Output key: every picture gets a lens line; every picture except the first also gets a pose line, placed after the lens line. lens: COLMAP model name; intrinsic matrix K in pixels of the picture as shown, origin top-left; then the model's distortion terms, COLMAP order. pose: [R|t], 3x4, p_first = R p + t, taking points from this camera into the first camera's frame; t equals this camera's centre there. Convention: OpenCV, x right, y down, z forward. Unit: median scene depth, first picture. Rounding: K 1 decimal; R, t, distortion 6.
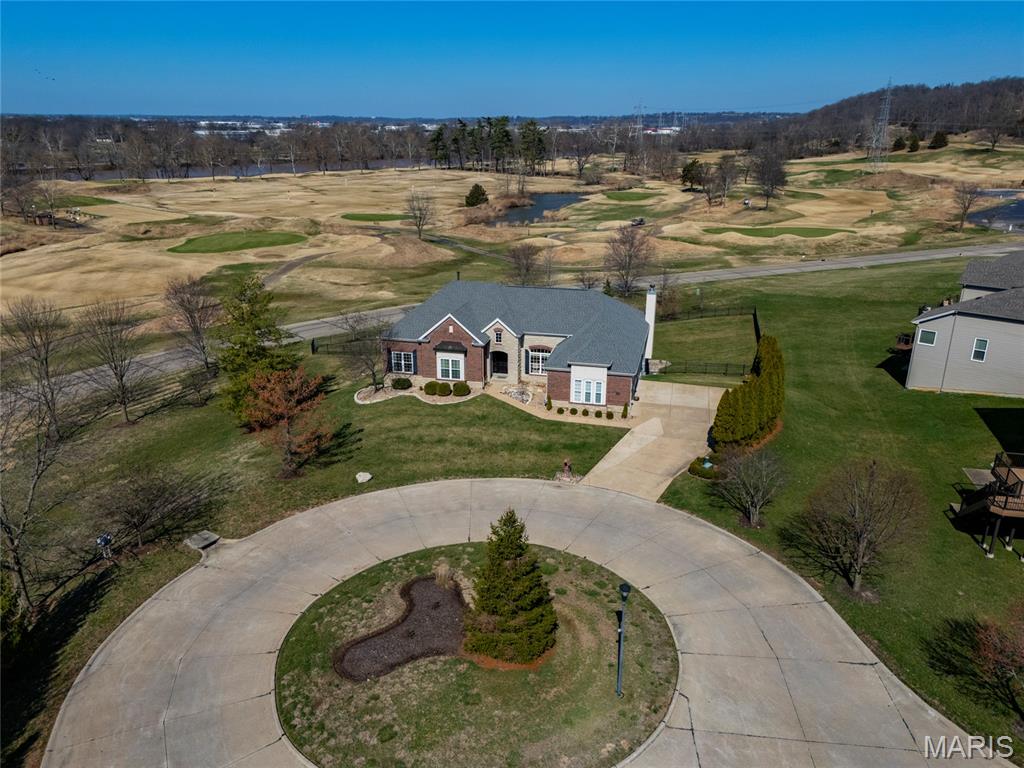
lens RADIAL K [[729.5, 0, 513.4], [0, 729.5, 401.4], [0, 0, 1]] dist [-0.047999, -0.000093]
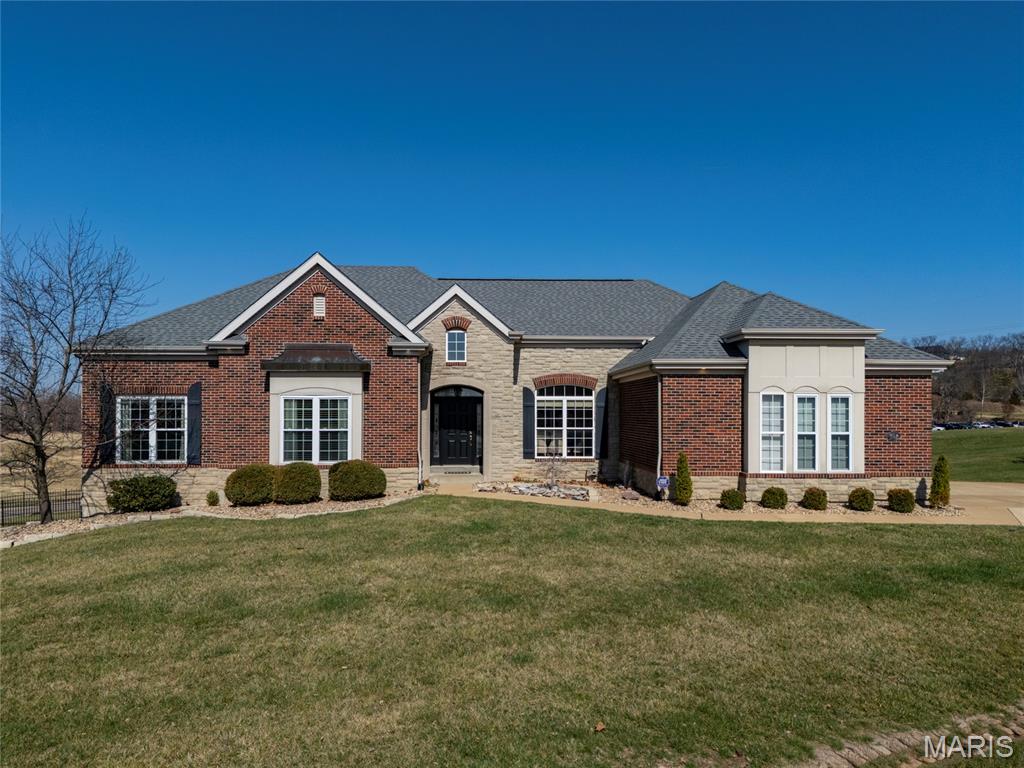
lens RADIAL K [[803.9, 0, 512.0], [0, 803.9, 384.0], [0, 0, 1]] dist [0.042087, 0.000822]
pose [[0.967041, -0.000094, 0.254621, -0.093201], [0.091841, 0.932813, -0.348462, 0.067308], [-0.237481, 0.360361, 0.902077, 0.657290]]
